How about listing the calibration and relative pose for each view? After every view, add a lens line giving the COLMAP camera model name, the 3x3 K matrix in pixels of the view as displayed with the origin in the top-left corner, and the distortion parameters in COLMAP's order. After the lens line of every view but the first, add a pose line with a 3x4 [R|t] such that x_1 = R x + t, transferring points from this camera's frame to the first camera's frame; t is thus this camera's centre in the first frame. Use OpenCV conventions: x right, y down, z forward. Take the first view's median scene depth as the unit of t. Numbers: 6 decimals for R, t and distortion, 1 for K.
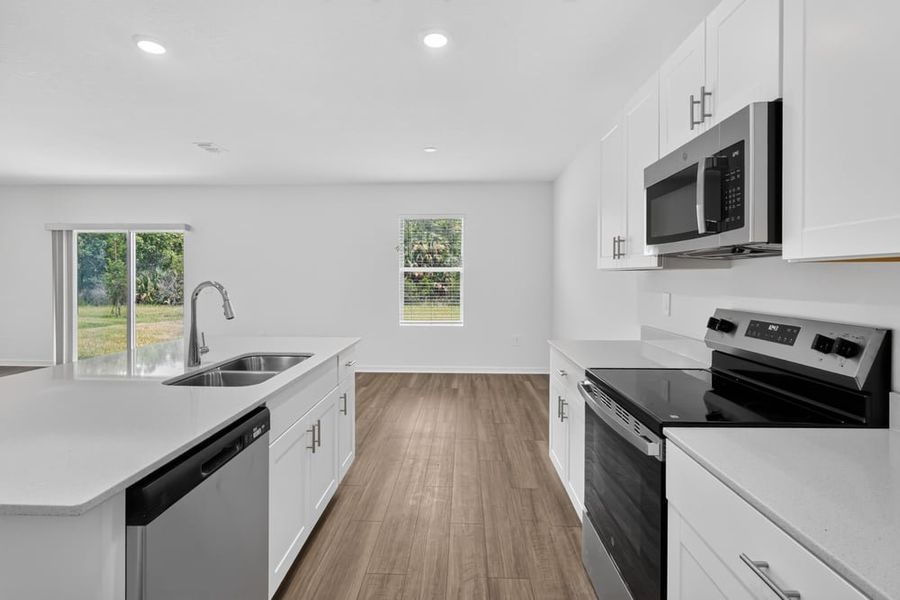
lens RADIAL K [[444.4, 0, 450.0], [0, 444.4, 300.0], [0, 0, 1]] dist [0.045555, 0.000068]
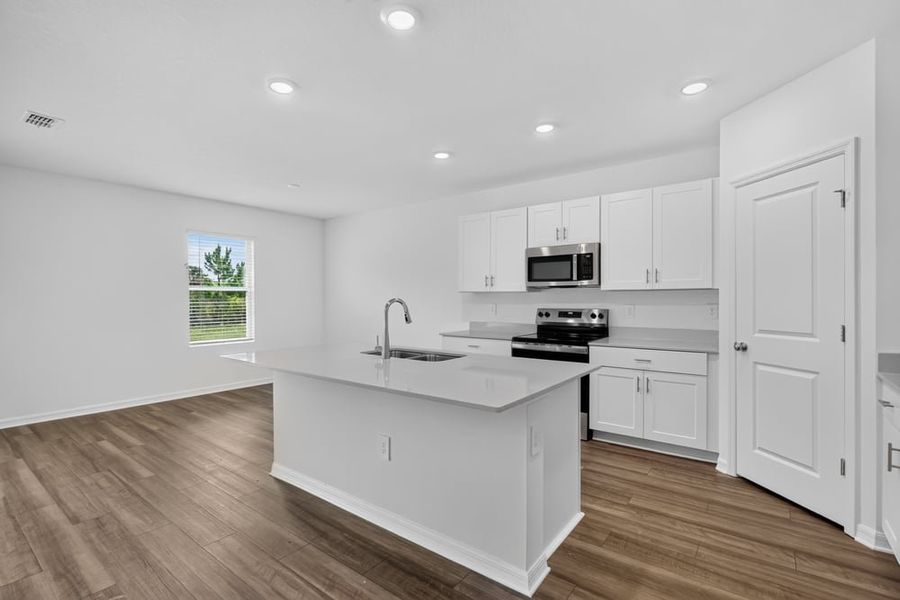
lens RADIAL K [[444.4, 0, 450.0], [0, 444.4, 300.0], [0, 0, 1]] dist [0.045555, 0.000068]
pose [[0.570555, -0.010791, 0.821188, -1.658640], [0.045336, 0.998803, -0.018374, -0.001935], [-0.820007, 0.047712, 0.570361, 0.023435]]
